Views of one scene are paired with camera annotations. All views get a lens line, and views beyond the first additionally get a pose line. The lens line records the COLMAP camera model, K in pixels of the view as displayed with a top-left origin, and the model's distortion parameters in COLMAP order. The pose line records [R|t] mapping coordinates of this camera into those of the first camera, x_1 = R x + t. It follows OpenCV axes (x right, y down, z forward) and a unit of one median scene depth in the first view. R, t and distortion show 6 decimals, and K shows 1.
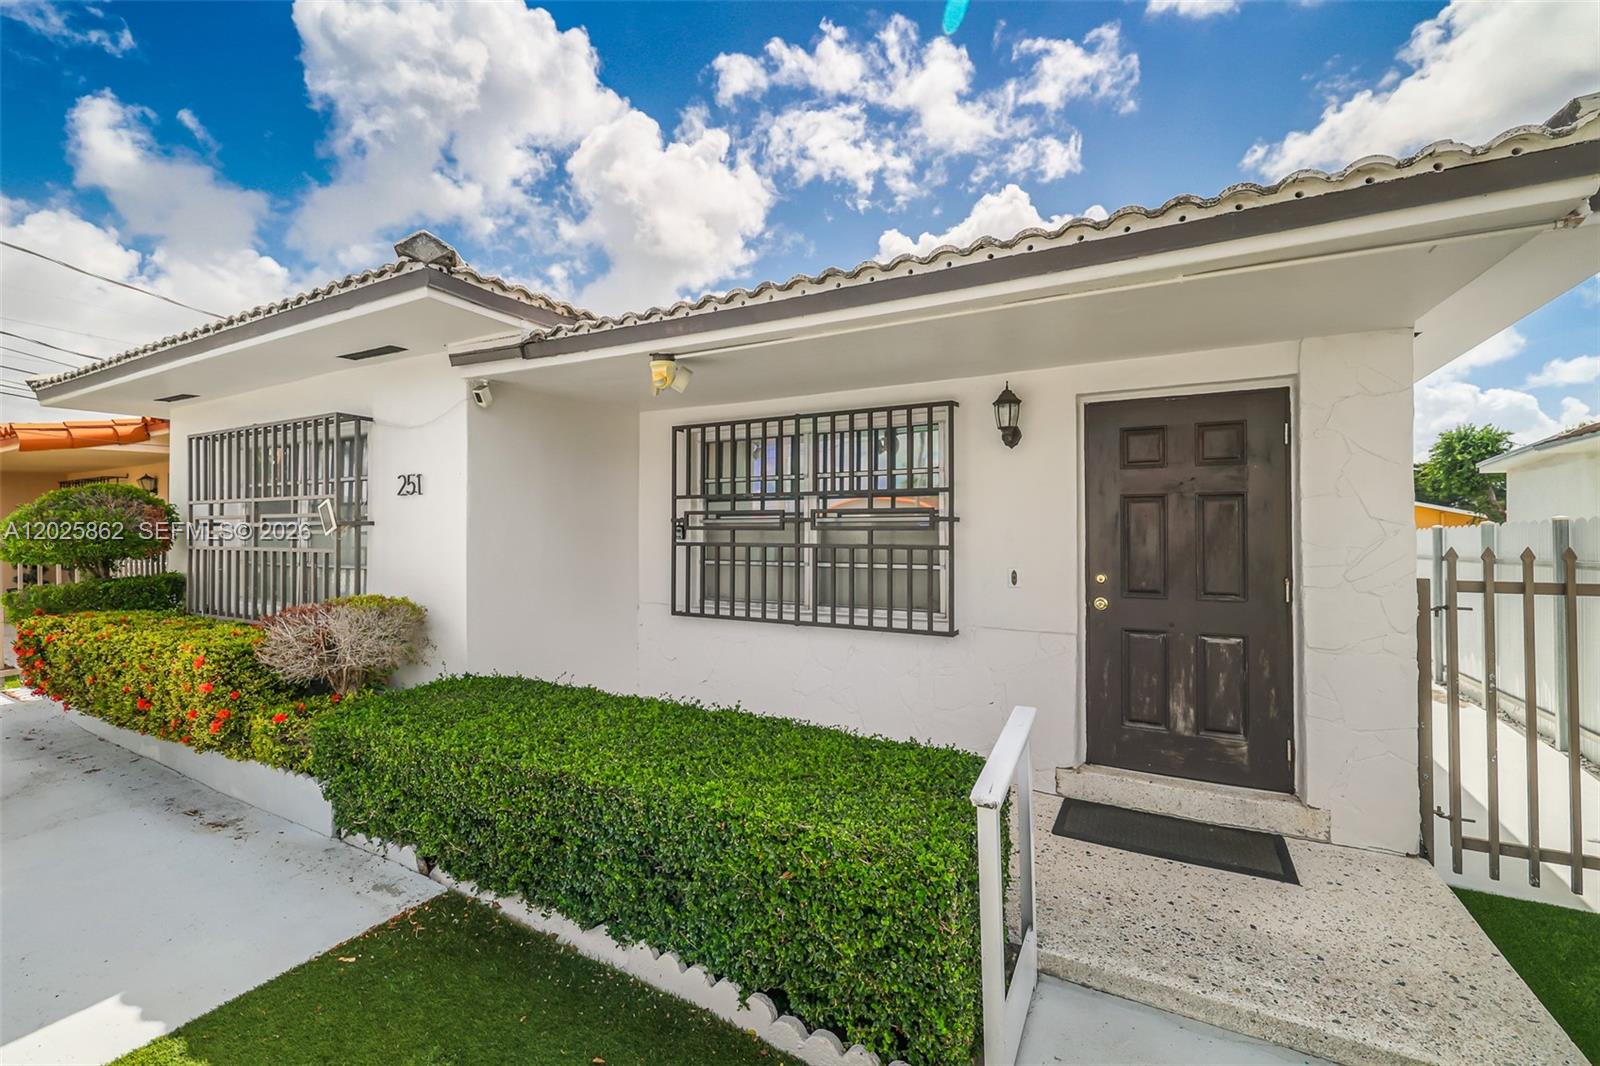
lens RADIAL K [[685.2, 0, 777.0], [0, 685.2, 527.8], [0, 0, 1]] dist [0.007828, -0.001034]
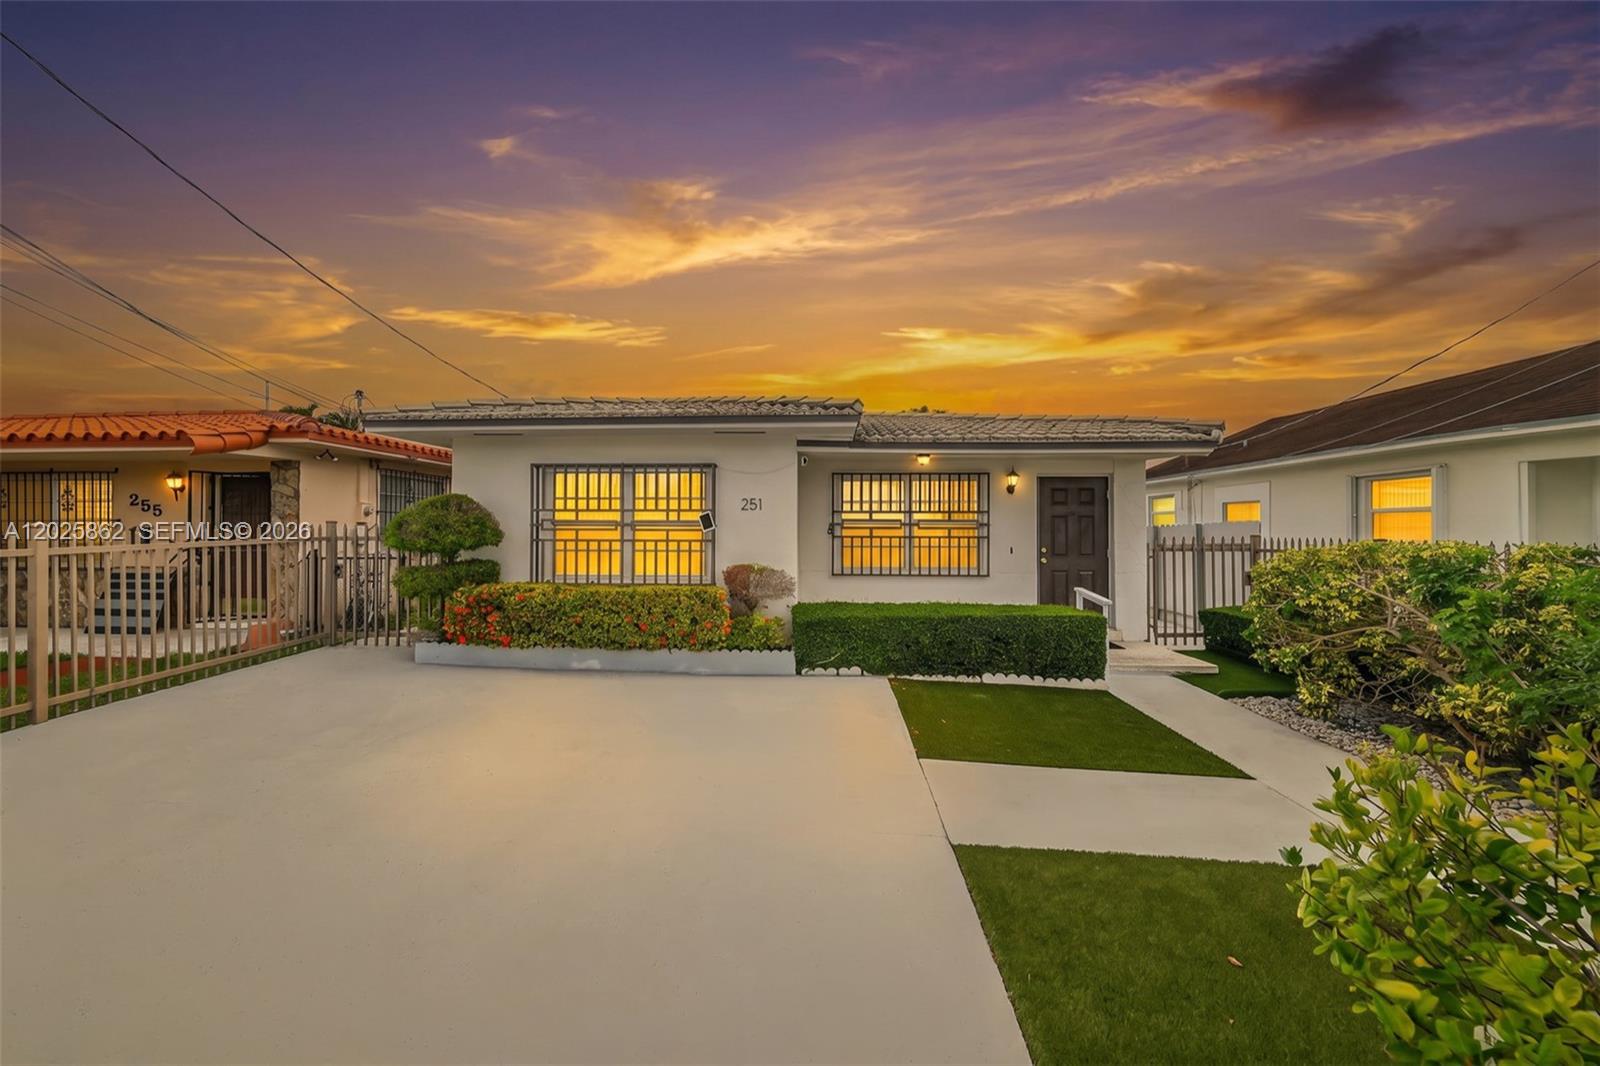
lens RADIAL K [[685.2, 0, 784.1], [0, 685.2, 526.2], [0, 0, 1]] dist [0.007828, -0.001034]
pose [[0.896537, 0.004746, 0.442944, -1.397443], [-0.004746, 0.999988, -0.001109, -0.002304], [-0.442944, -0.001108, 0.896549, -0.746423]]
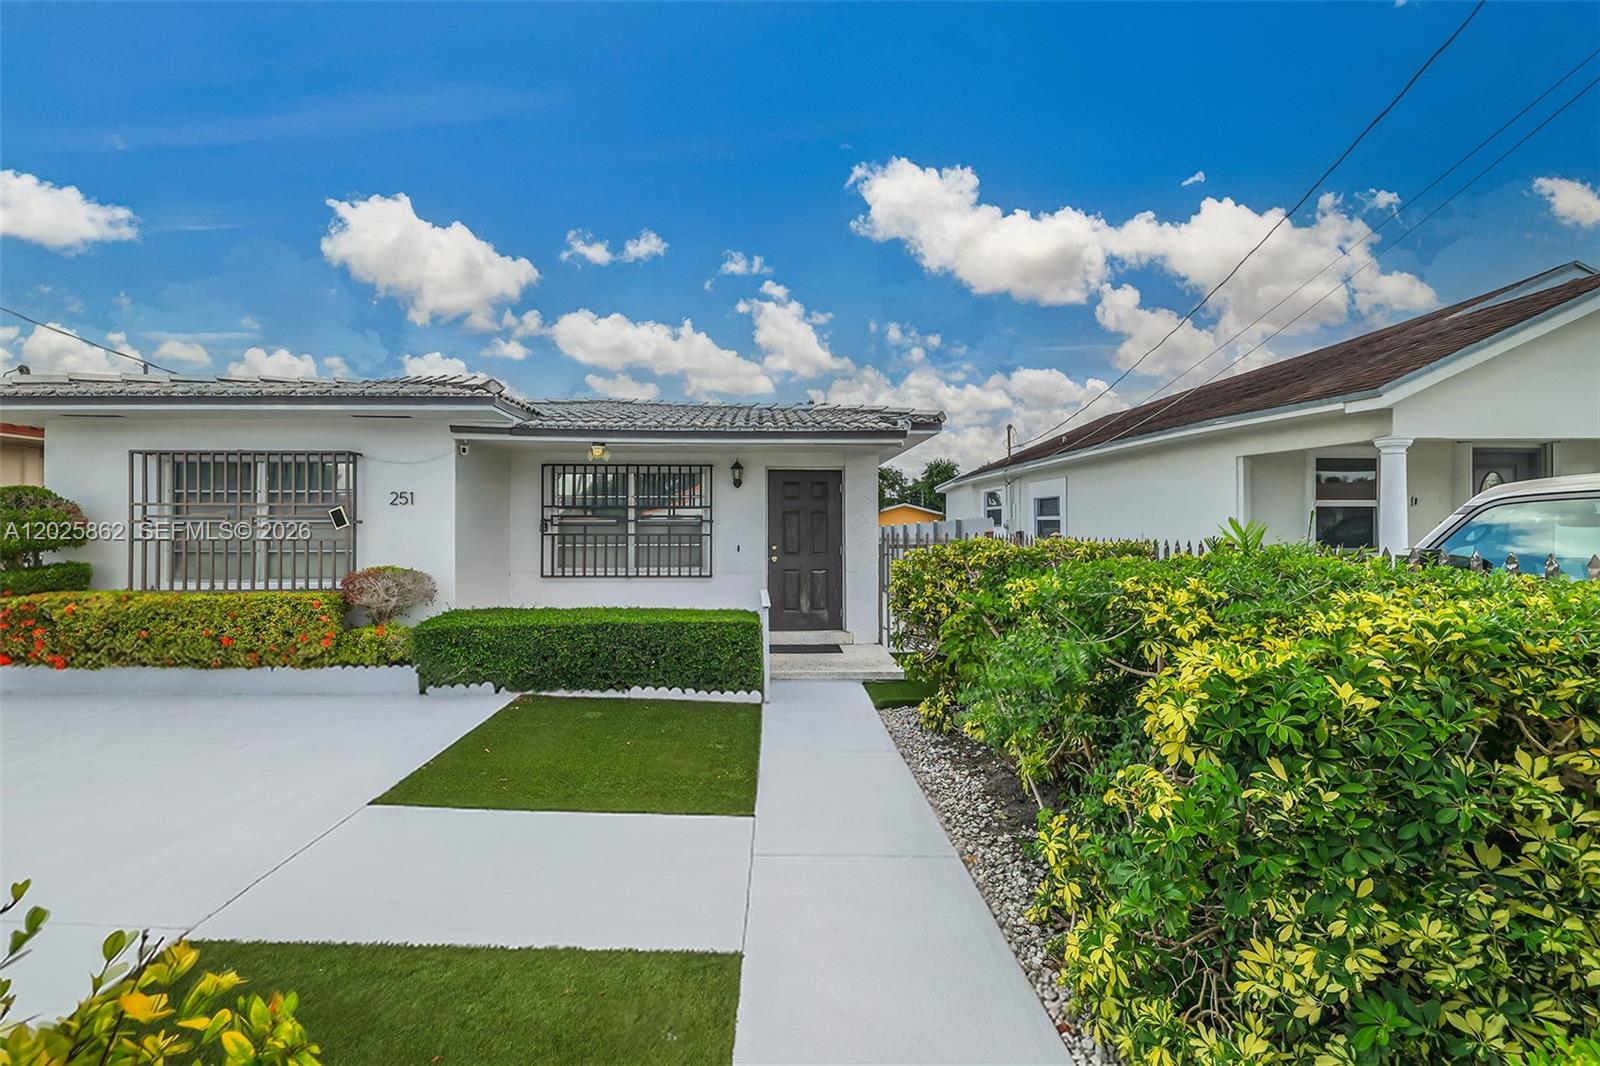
lens RADIAL K [[685.2, 0, 783.1], [0, 685.2, 522.1], [0, 0, 1]] dist [0.007828, -0.001034]
pose [[0.856710, 0.002979, 0.515789, -0.658563], [-0.002462, 0.999996, -0.001687, -0.007025], [-0.515792, 0.000175, 0.856714, -0.933416]]
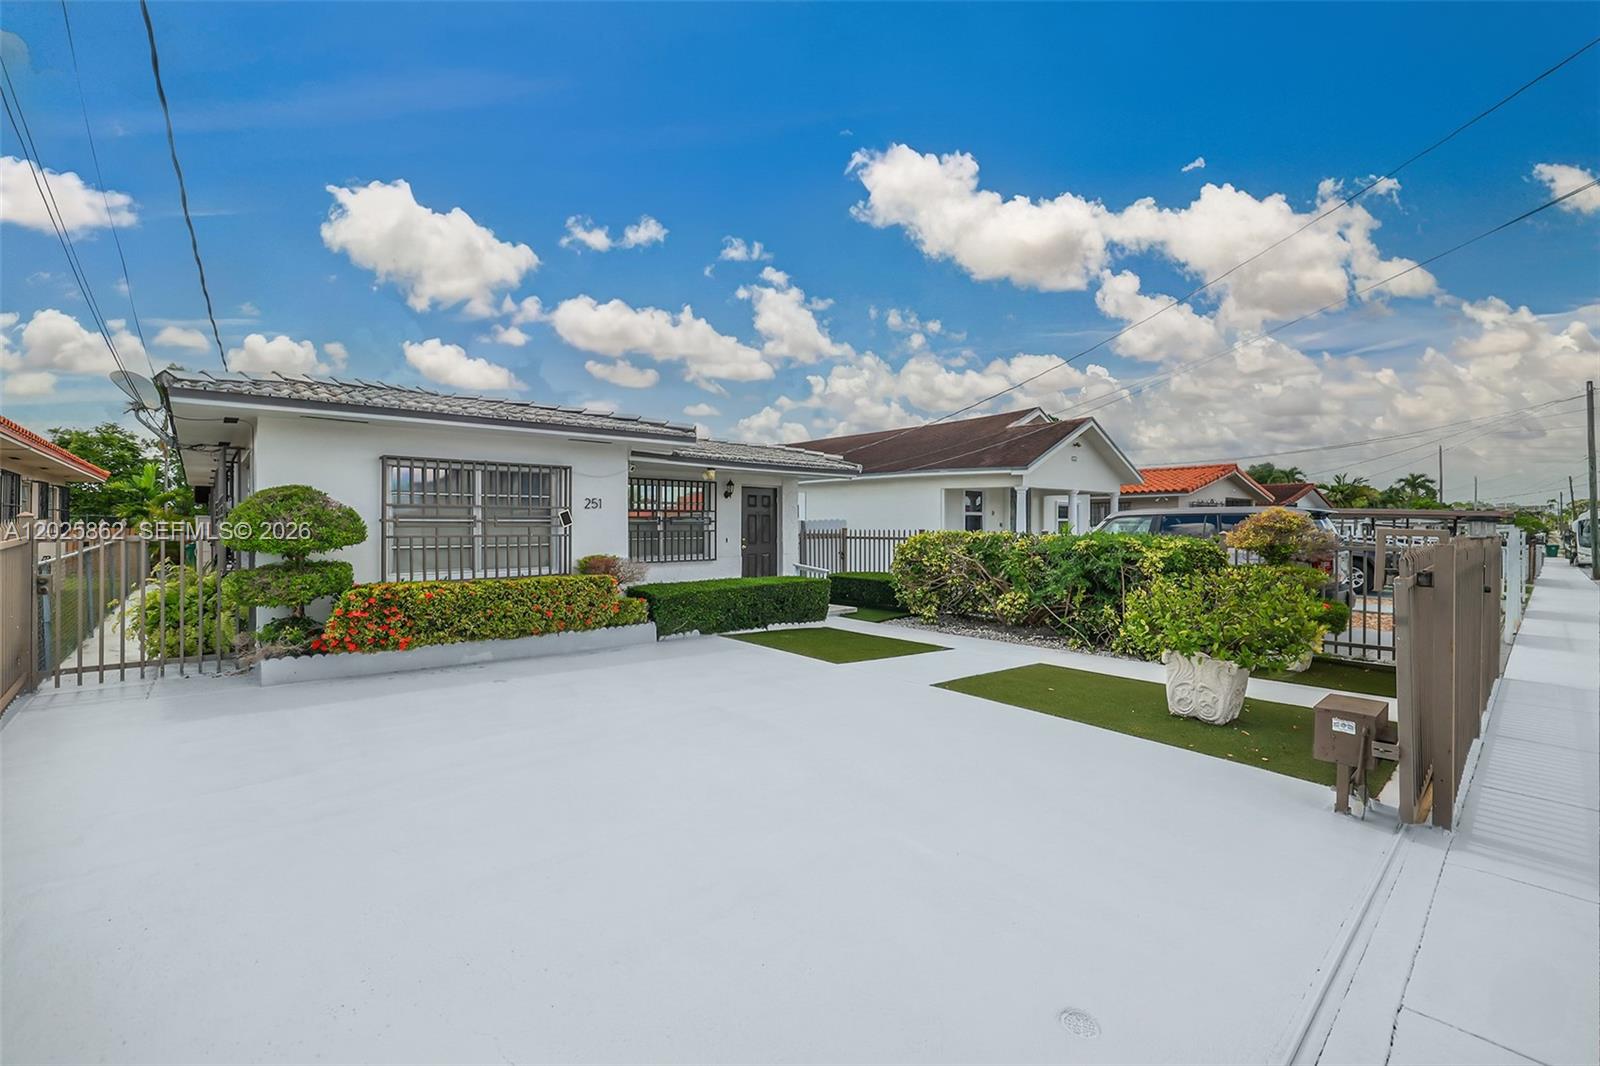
lens RADIAL K [[685.2, 0, 786.4], [0, 685.2, 518.4], [0, 0, 1]] dist [0.007828, -0.001034]
pose [[0.332435, 0.008079, 0.943091, -2.568679], [-0.006263, 0.999960, -0.006359, -0.008351], [-0.943105, -0.003793, 0.332473, -0.298706]]
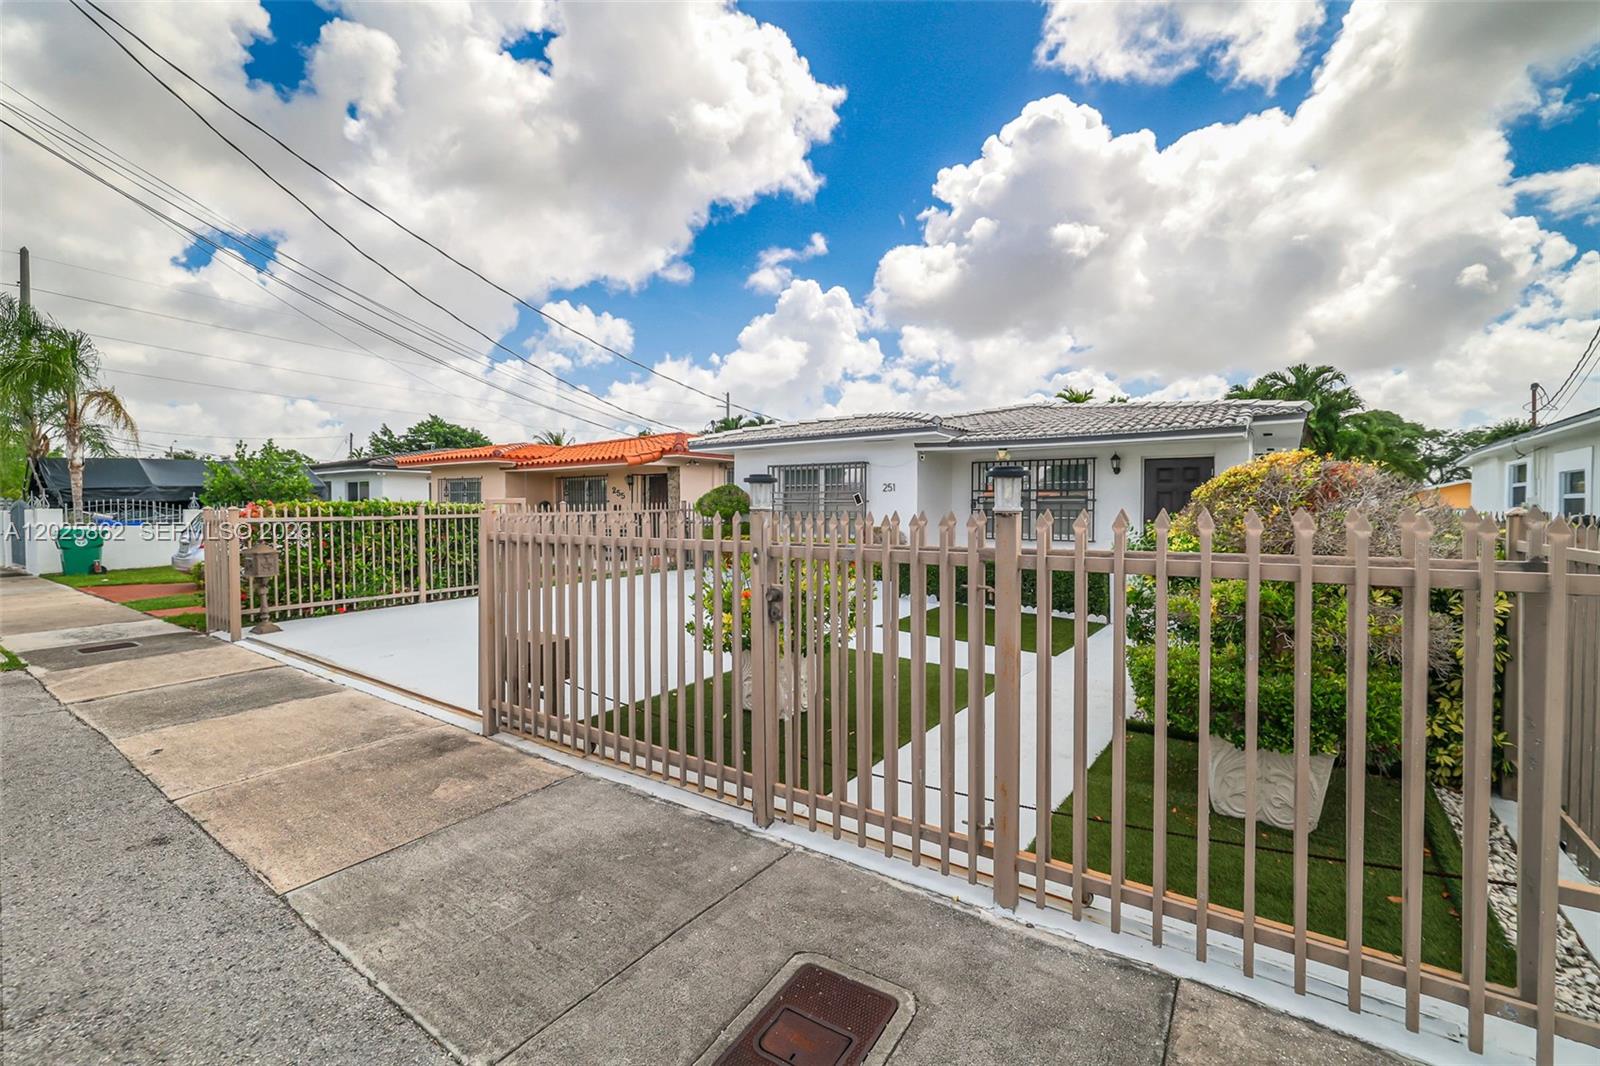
lens RADIAL K [[685.2, 0, 789.0], [0, 685.2, 527.4], [0, 0, 1]] dist [0.007828, -0.001034]
pose [[0.993732, 0.005973, -0.111628, -0.687880], [-0.002526, 0.999516, 0.030998, 0.015877], [0.111759, -0.030522, 0.993267, -1.979588]]
